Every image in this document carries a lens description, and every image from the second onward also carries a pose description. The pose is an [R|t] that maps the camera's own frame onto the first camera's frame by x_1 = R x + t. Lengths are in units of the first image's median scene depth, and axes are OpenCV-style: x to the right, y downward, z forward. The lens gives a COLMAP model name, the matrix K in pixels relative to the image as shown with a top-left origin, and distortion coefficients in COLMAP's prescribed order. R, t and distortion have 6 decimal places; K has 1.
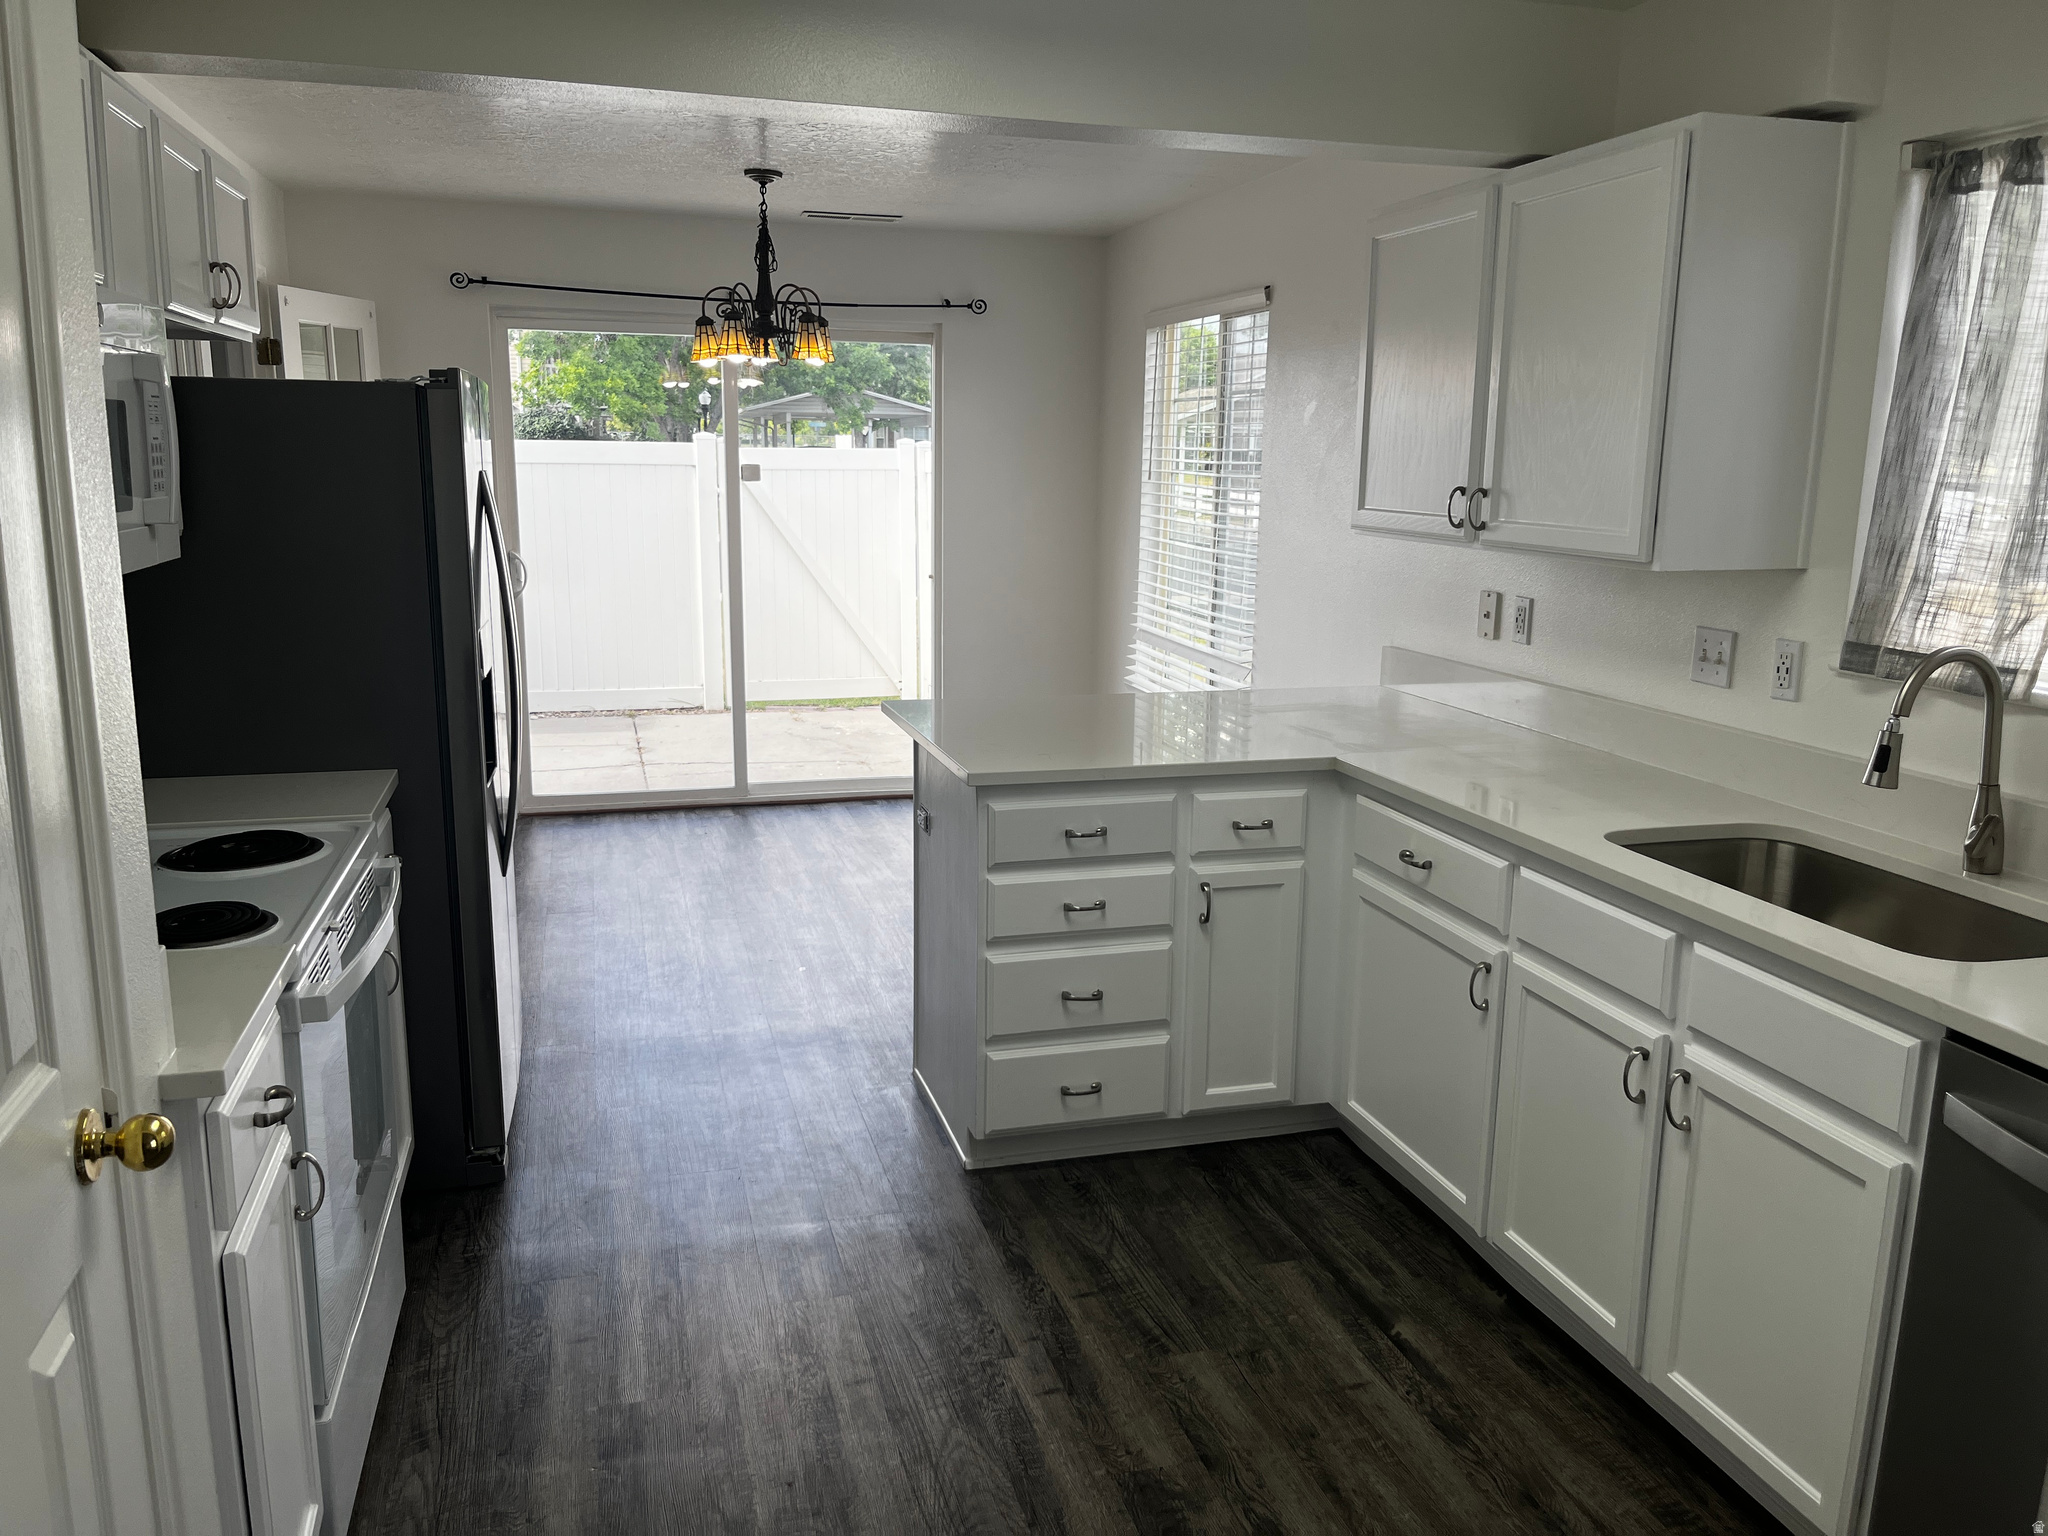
lens RADIAL K [[1541.0, 0, 1011.9], [0, 1541.0, 781.6], [0, 0, 1]] dist [0.101211, -0.000032]
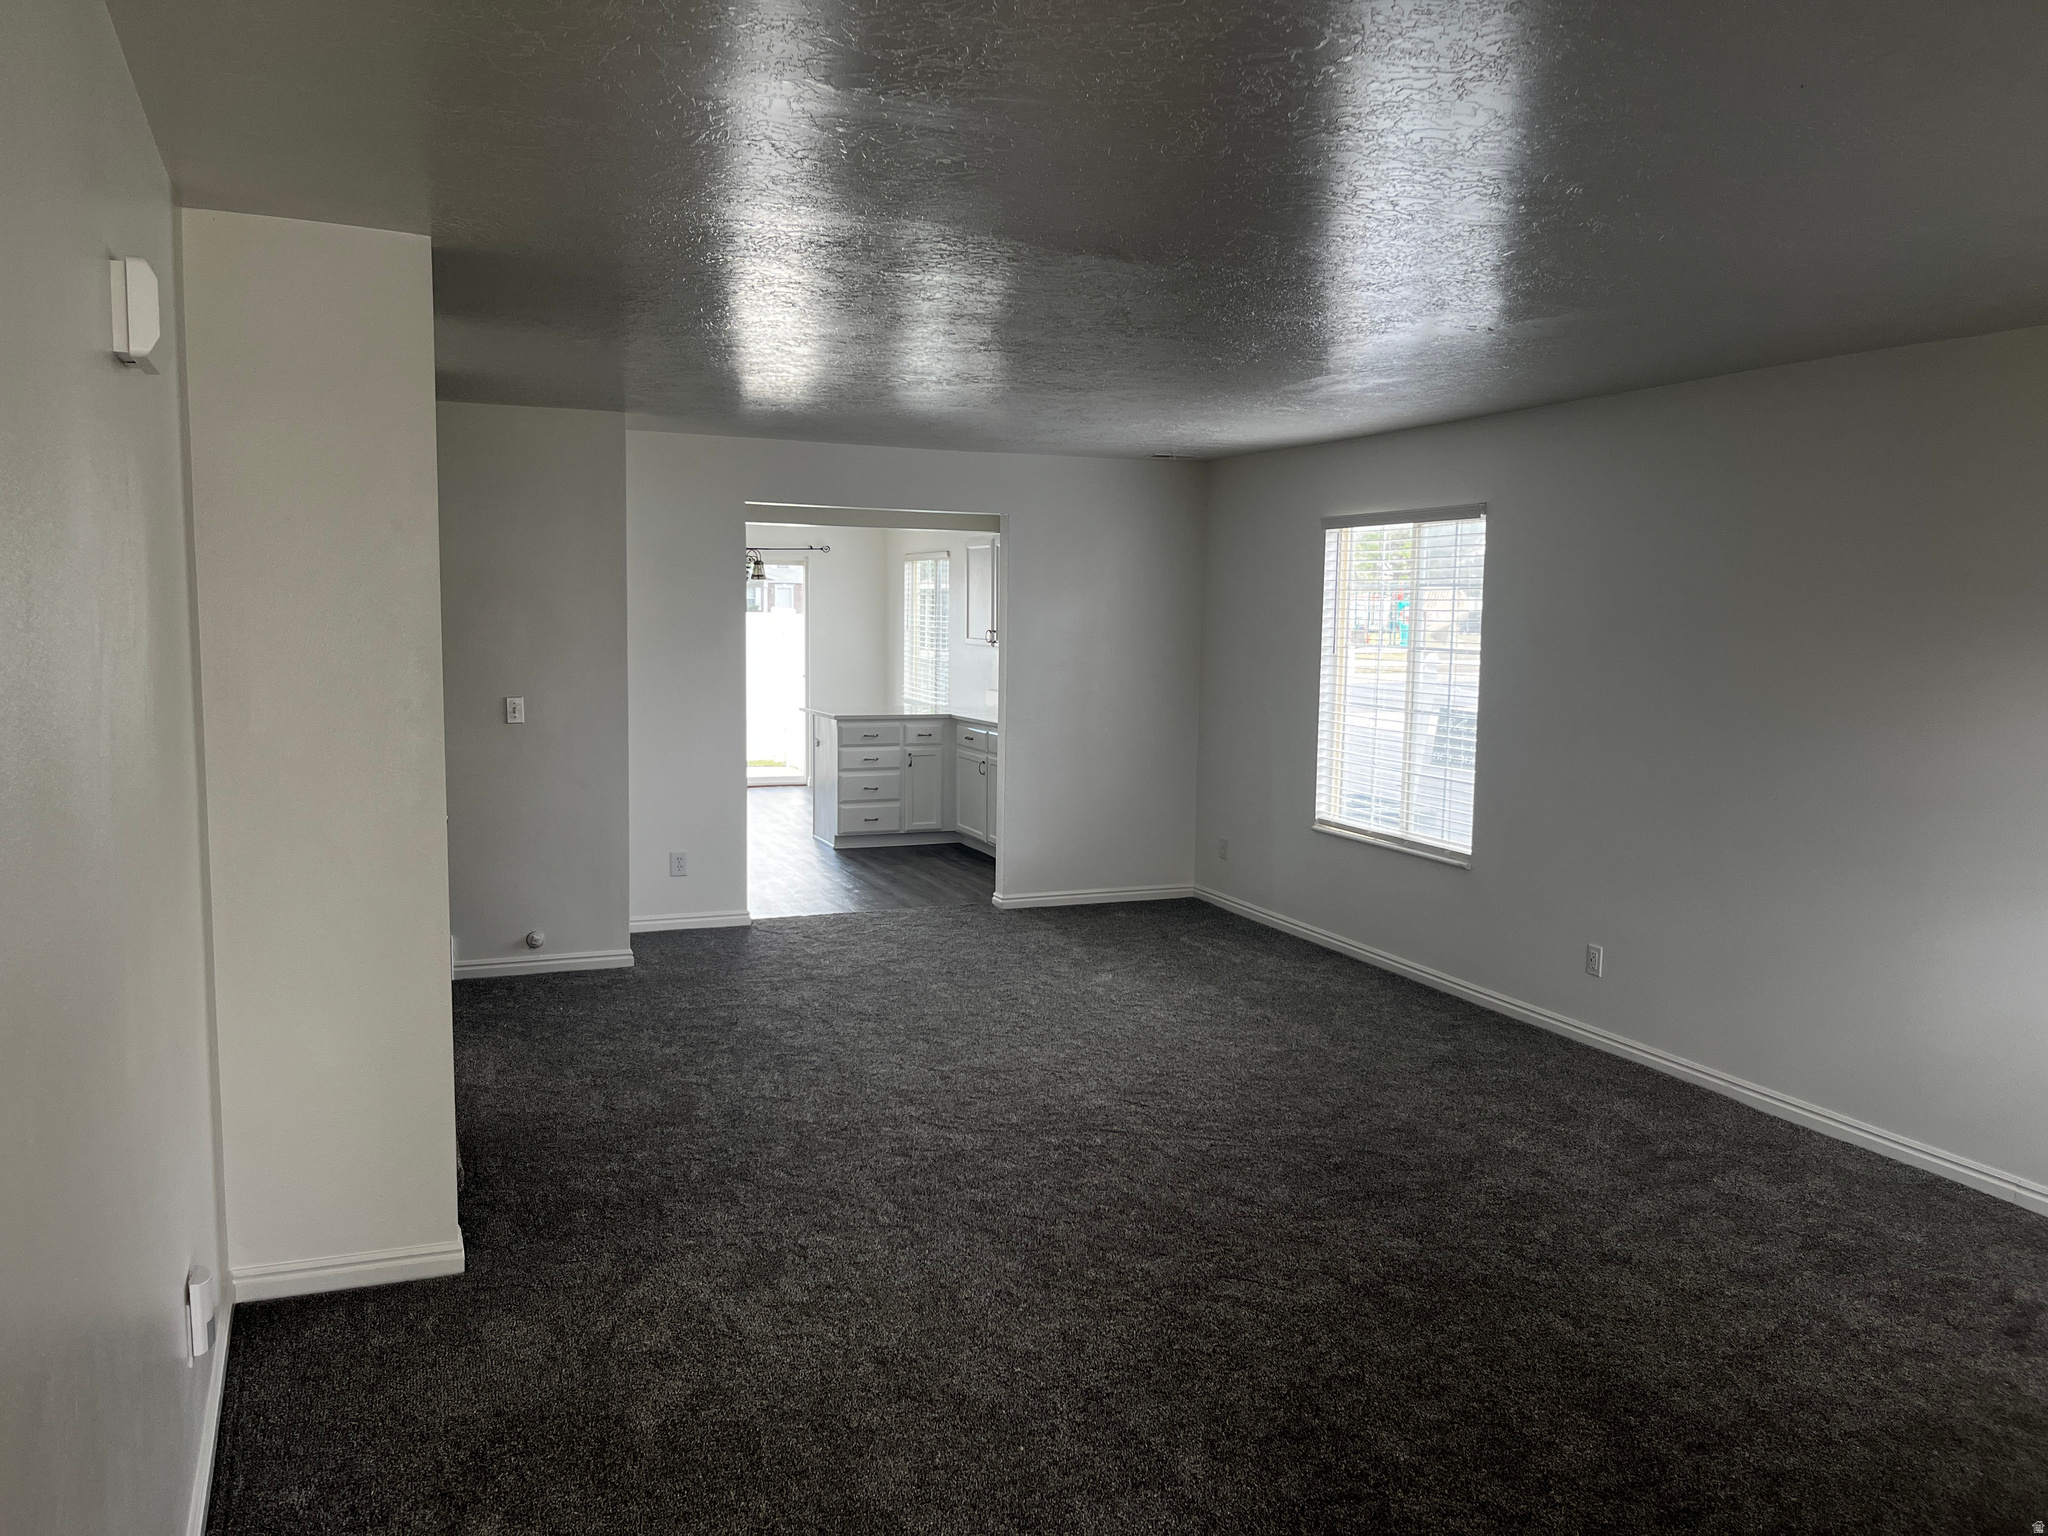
lens RADIAL K [[1541.0, 0, 1011.9], [0, 1541.0, 781.6], [0, 0, 1]] dist [0.101211, -0.000032]
pose [[0.993511, -0.013423, 0.112939, -0.022482], [0.024605, 0.994862, -0.098209, 0.418564], [-0.111041, 0.100351, 0.988736, -2.029137]]
